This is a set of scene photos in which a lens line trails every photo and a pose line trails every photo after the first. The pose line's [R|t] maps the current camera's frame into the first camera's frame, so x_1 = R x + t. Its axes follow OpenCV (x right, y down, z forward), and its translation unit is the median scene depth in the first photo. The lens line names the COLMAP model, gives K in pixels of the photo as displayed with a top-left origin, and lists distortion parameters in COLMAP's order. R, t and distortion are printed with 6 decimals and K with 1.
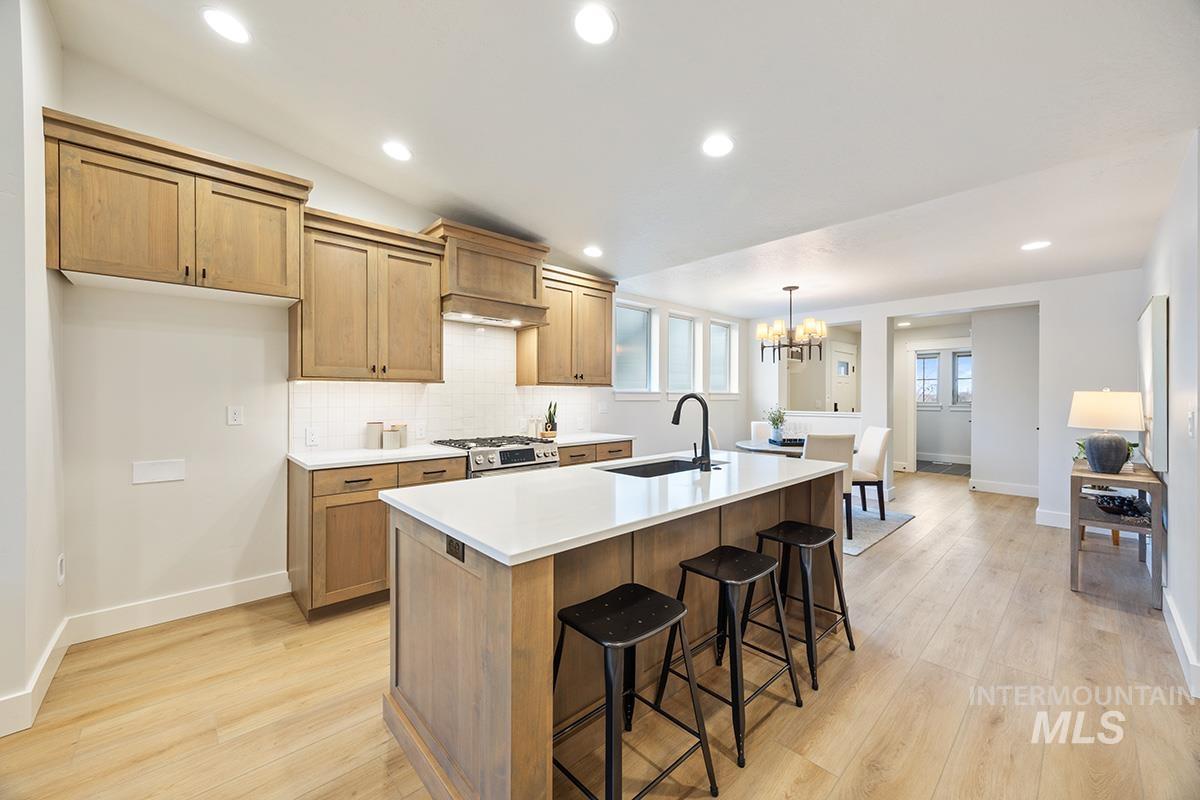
lens RADIAL K [[454.7, 0, 596.0], [0, 454.7, 399.6], [0, 0, 1]] dist [0.003182, 0.000288]
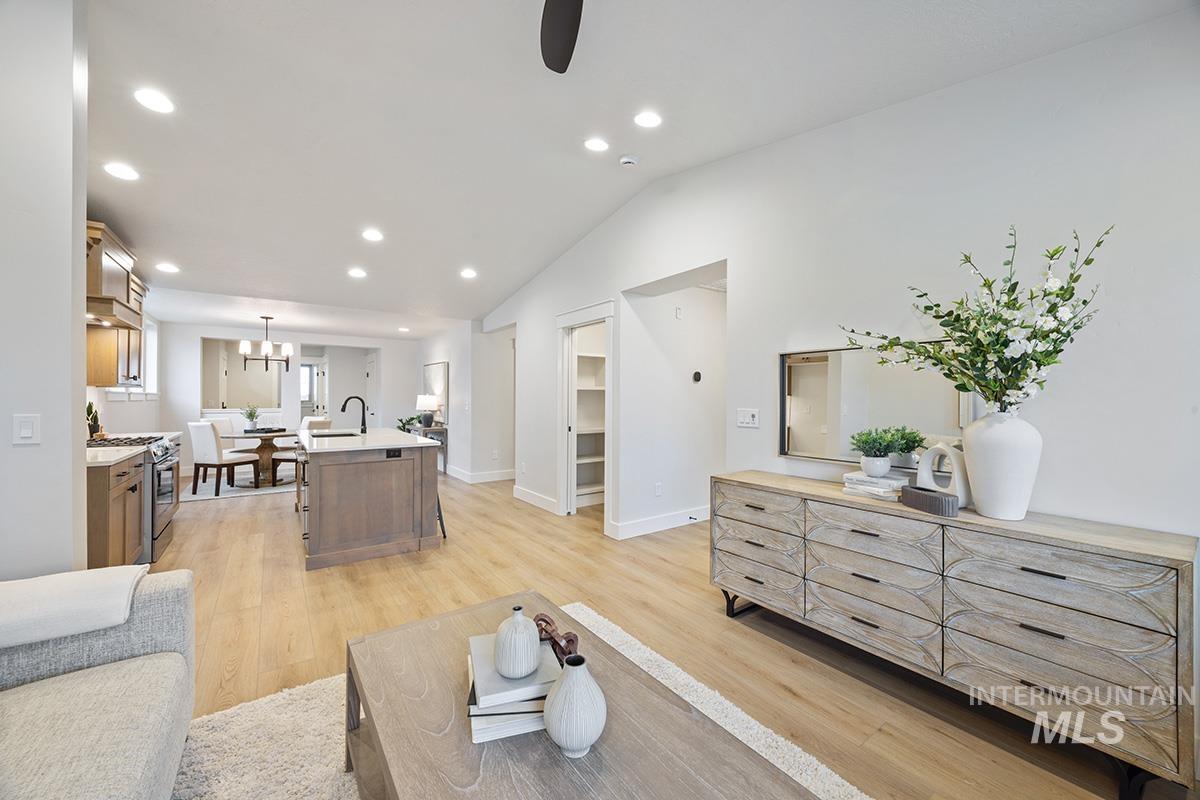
lens RADIAL K [[454.7, 0, 596.0], [0, 454.7, 399.6], [0, 0, 1]] dist [0.003182, 0.000288]
pose [[0.131088, -0.004859, 0.991359, -1.214011], [0.003048, 0.999985, 0.004498, -0.002830], [-0.991366, 0.002432, 0.131100, -0.246831]]
